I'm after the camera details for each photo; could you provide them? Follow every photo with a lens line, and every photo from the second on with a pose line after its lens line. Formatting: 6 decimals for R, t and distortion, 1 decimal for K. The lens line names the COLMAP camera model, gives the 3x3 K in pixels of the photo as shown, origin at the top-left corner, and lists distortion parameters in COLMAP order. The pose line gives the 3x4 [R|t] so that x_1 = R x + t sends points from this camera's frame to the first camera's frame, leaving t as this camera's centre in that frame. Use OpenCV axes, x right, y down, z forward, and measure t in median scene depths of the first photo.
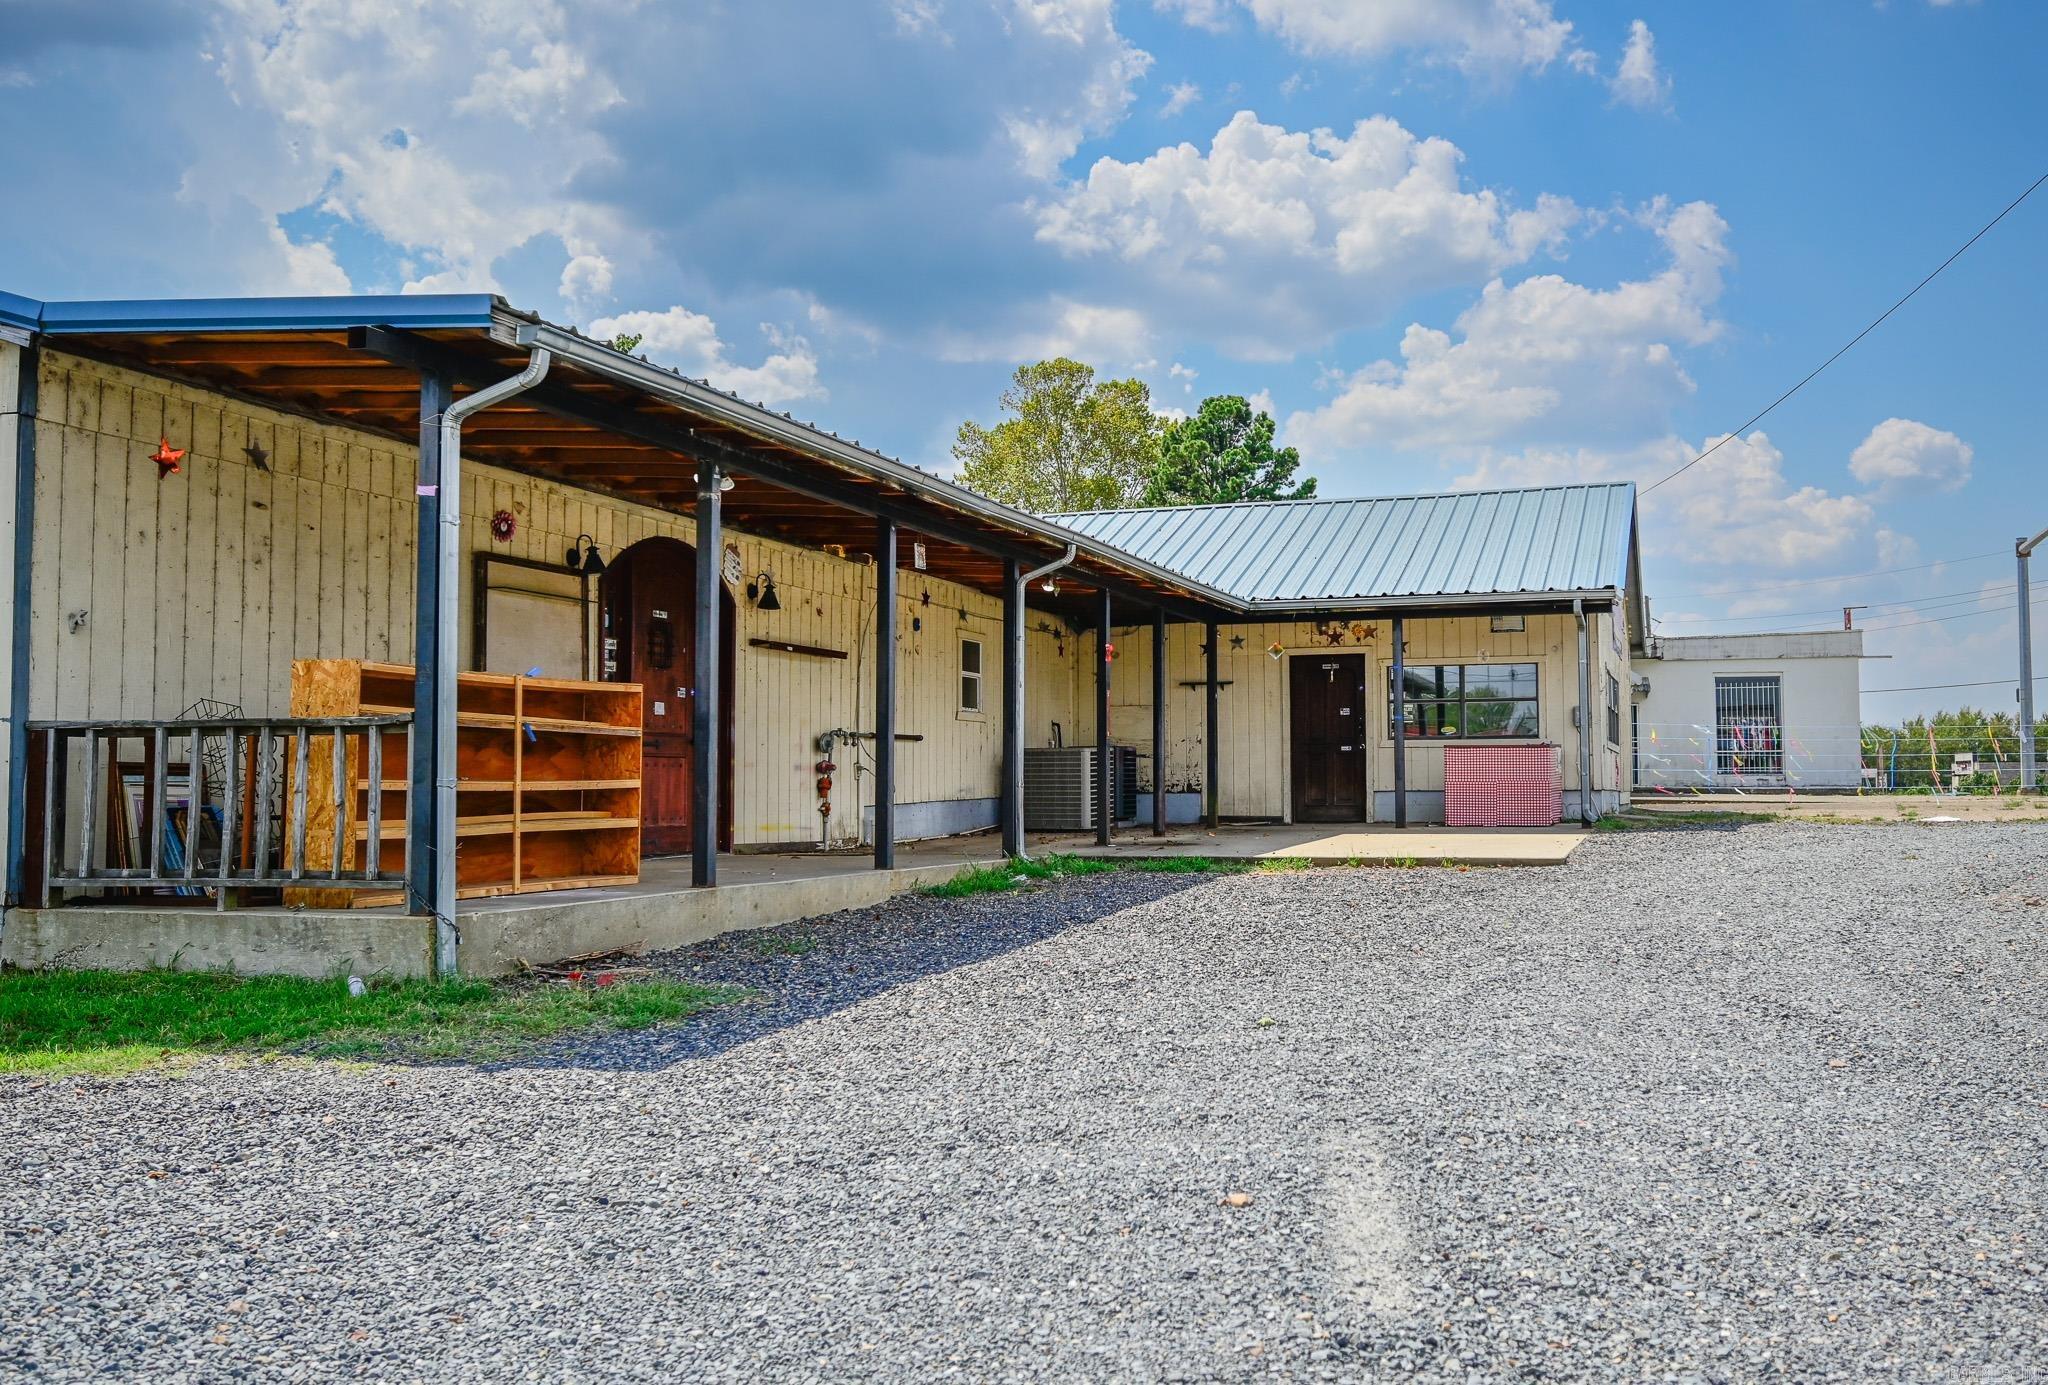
lens RADIAL K [[1885.9, 0, 1192.6], [0, 1885.9, 650.9], [0, 0, 1]] dist [0.009584, 0.000000]
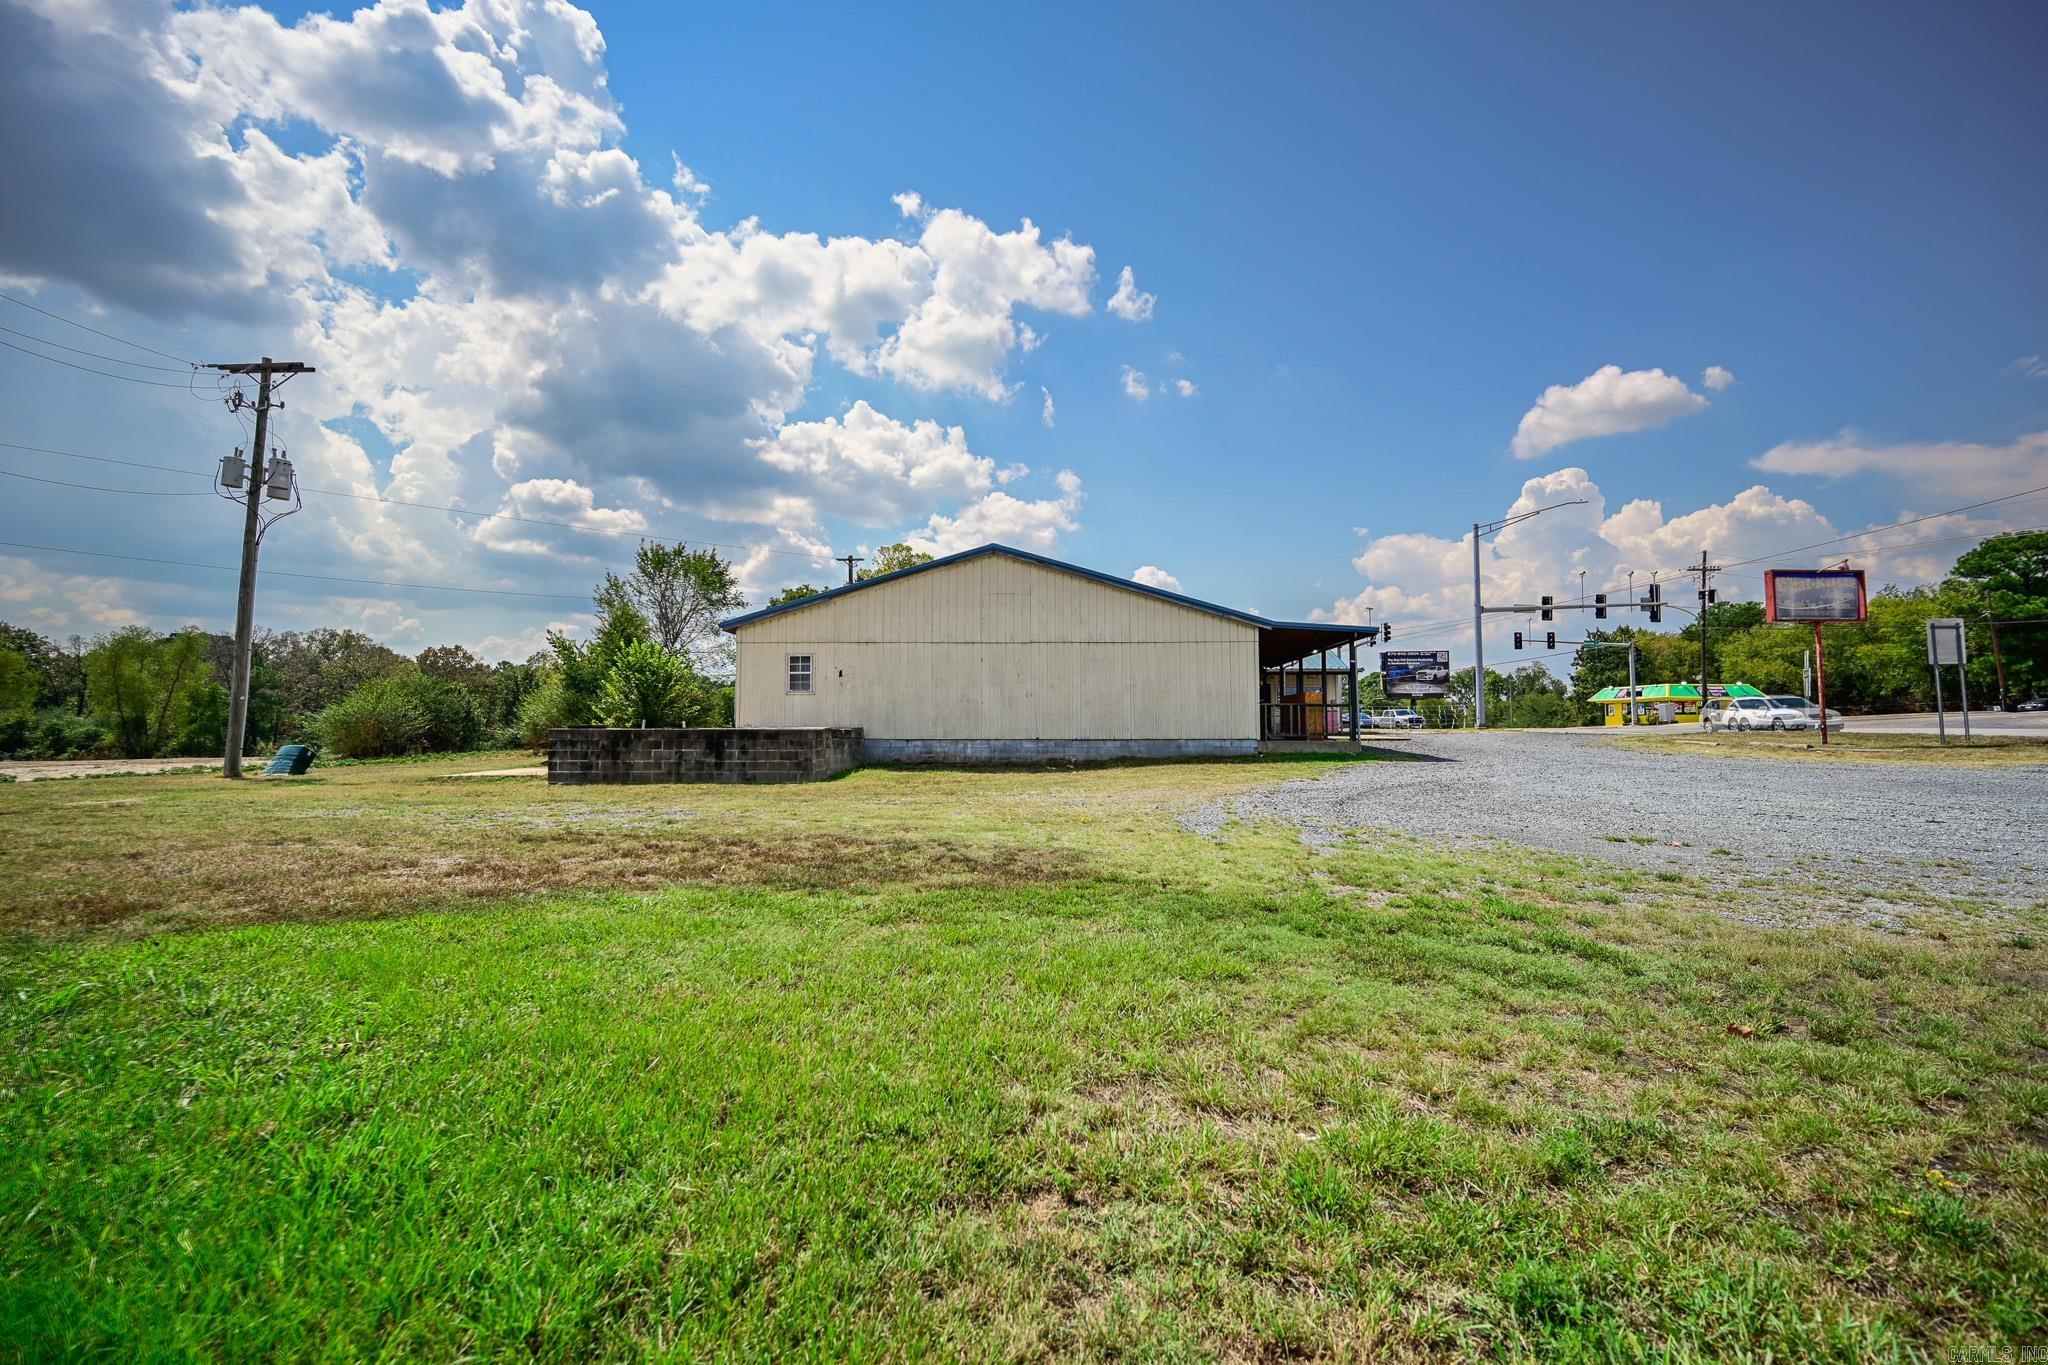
lens RADIAL K [[901.1, 0, 1025.5], [0, 901.1, 669.7], [0, 0, 1]] dist [0.004393, -0.000118]
pose [[0.971489, 0.022167, 0.236046, -0.792539], [-0.023685, 0.999713, 0.003598, -0.020280], [-0.235899, -0.009086, 0.971735, -0.516425]]
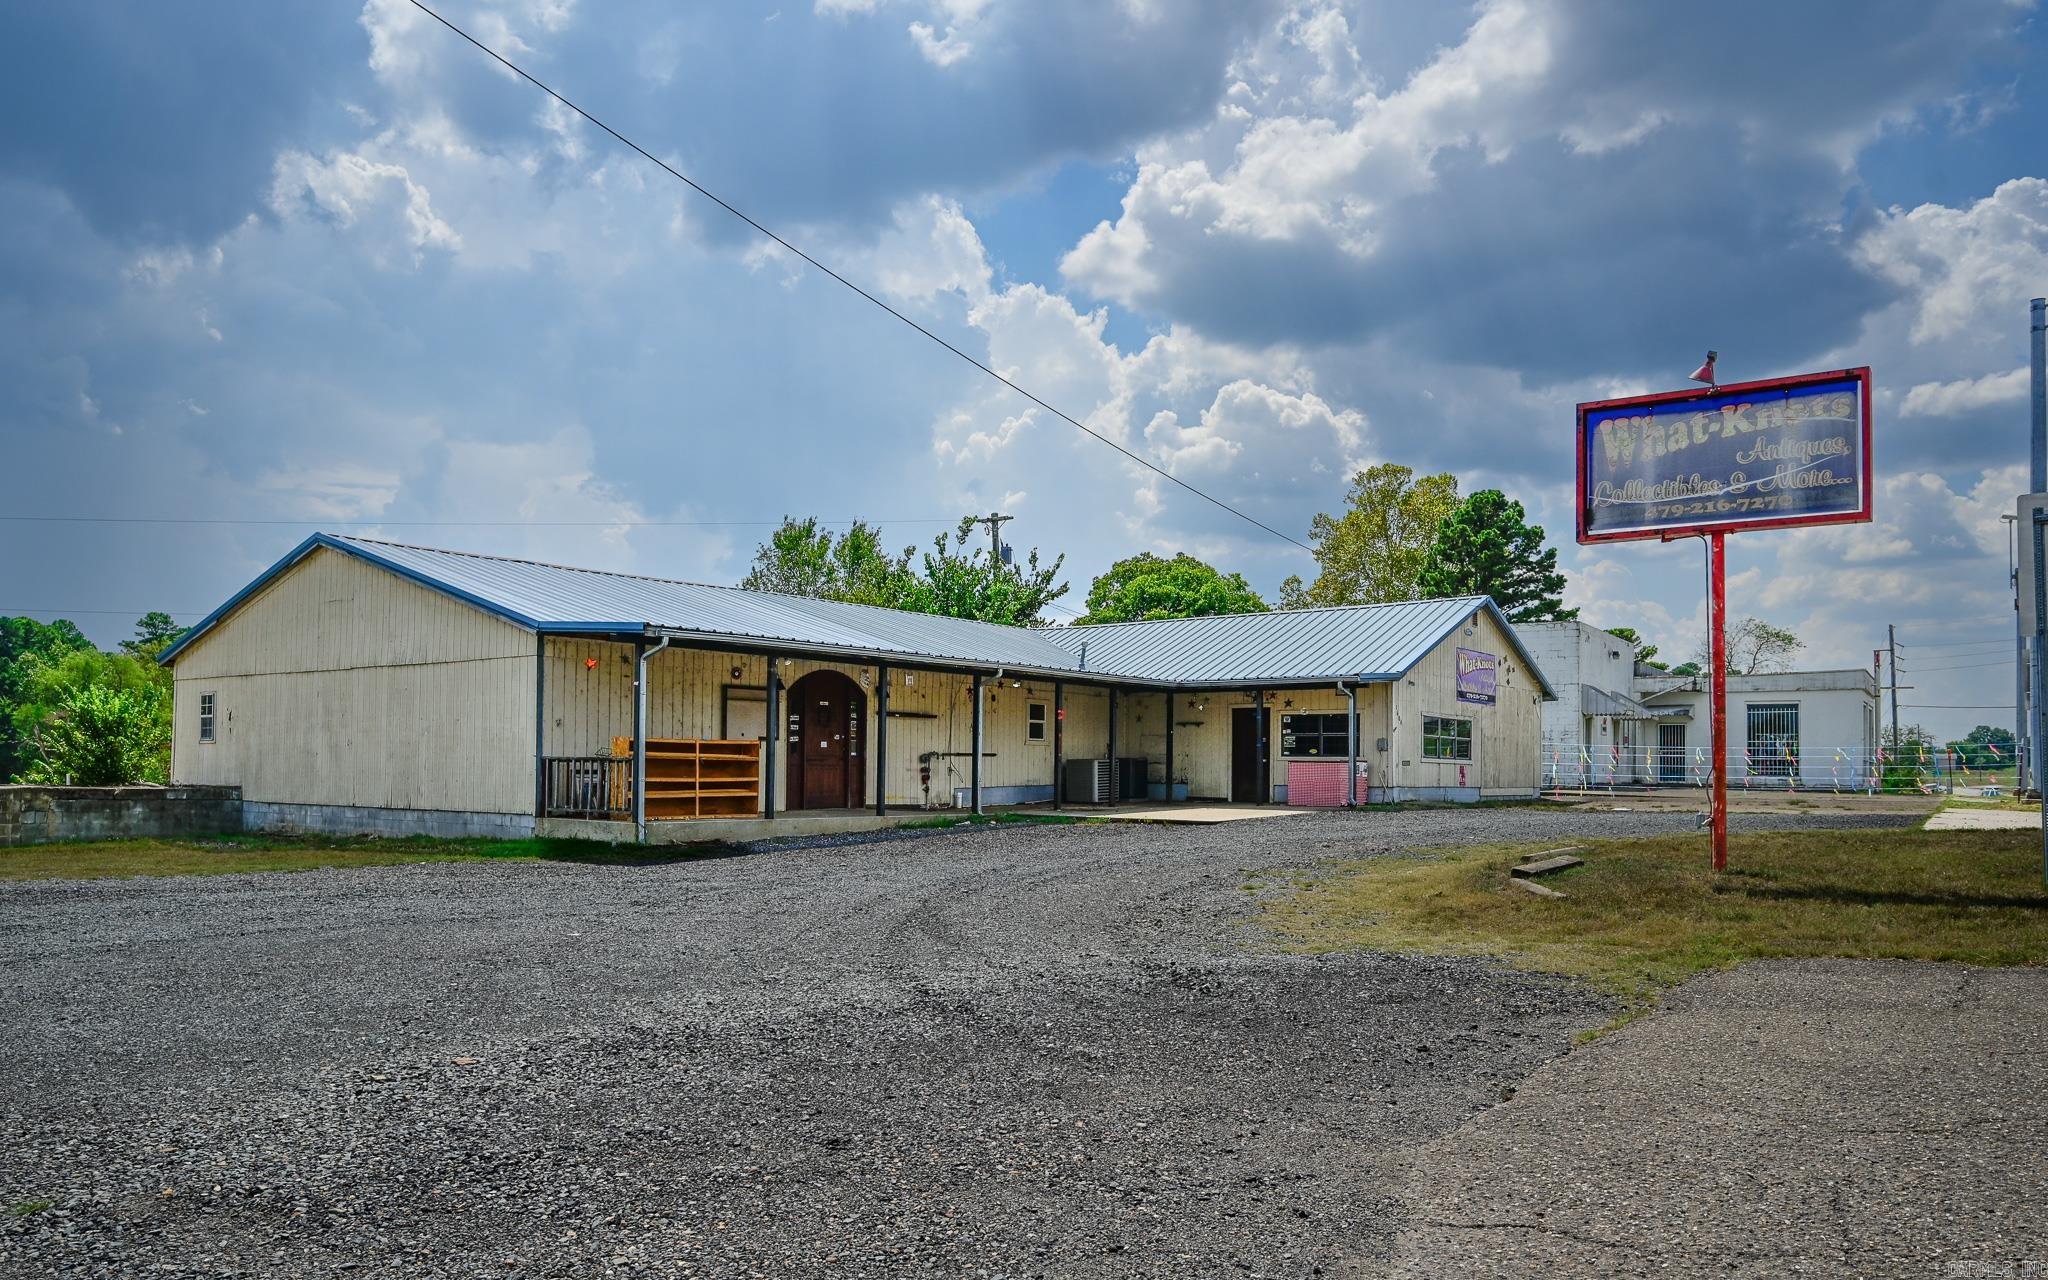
lens RADIAL K [[1440.8, 0, 1020.8], [0, 1440.8, 710.9], [0, 0, 1]] dist [0.003366, -0.006034]
pose [[0.921595, -0.000681, -0.388152, 0.442988], [0.012968, 0.999494, 0.029038, -0.041609], [0.387936, -0.031795, 0.921138, -0.372159]]
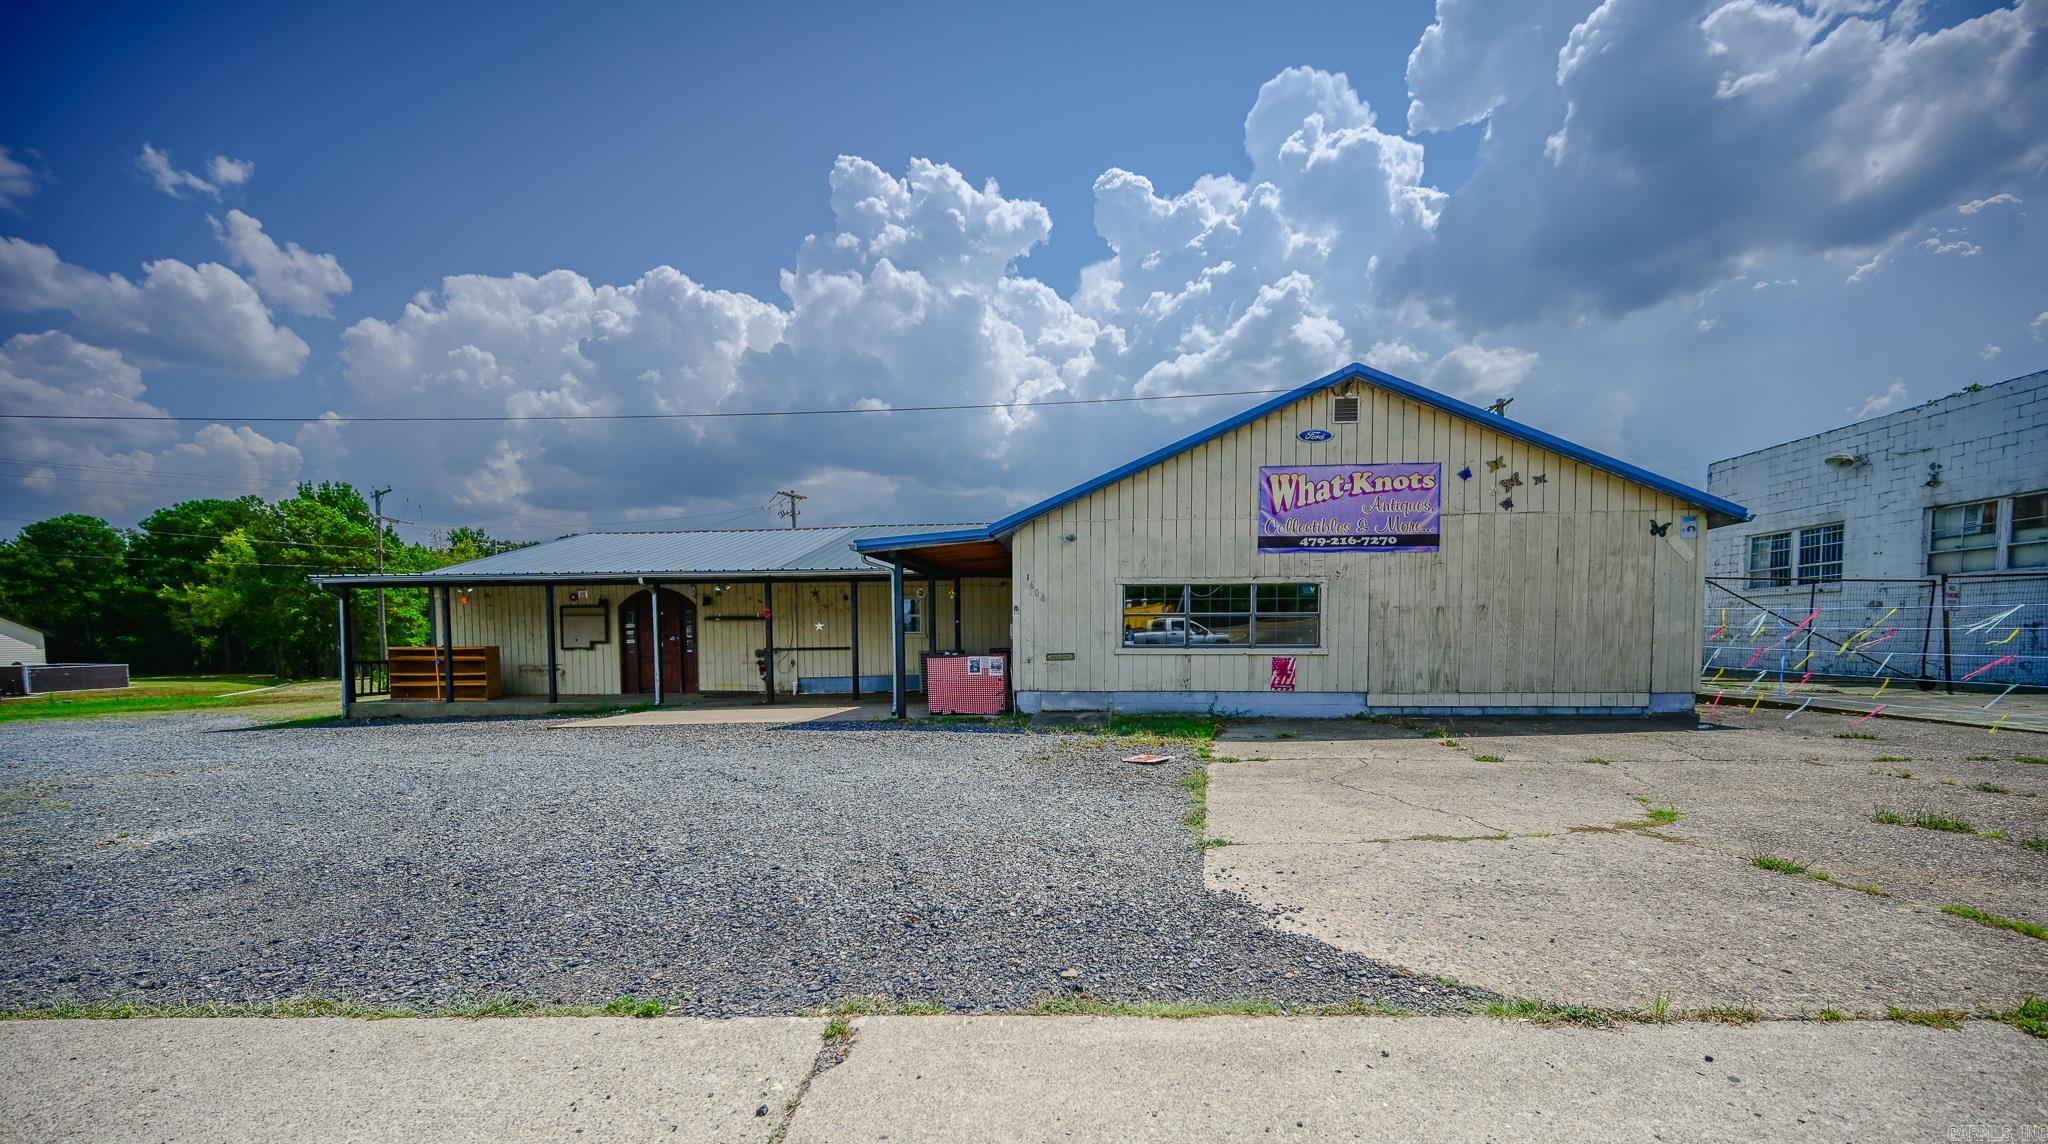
lens RADIAL K [[797.1, 0, 1043.5], [0, 797.1, 683.0], [0, 0, 1]] dist [-0.003513, -0.000388]
pose [[0.163725, 0.060050, -0.984677, 0.777044], [0.080059, 0.994045, 0.073933, 0.033461], [0.983252, -0.090937, 0.157942, 1.002379]]
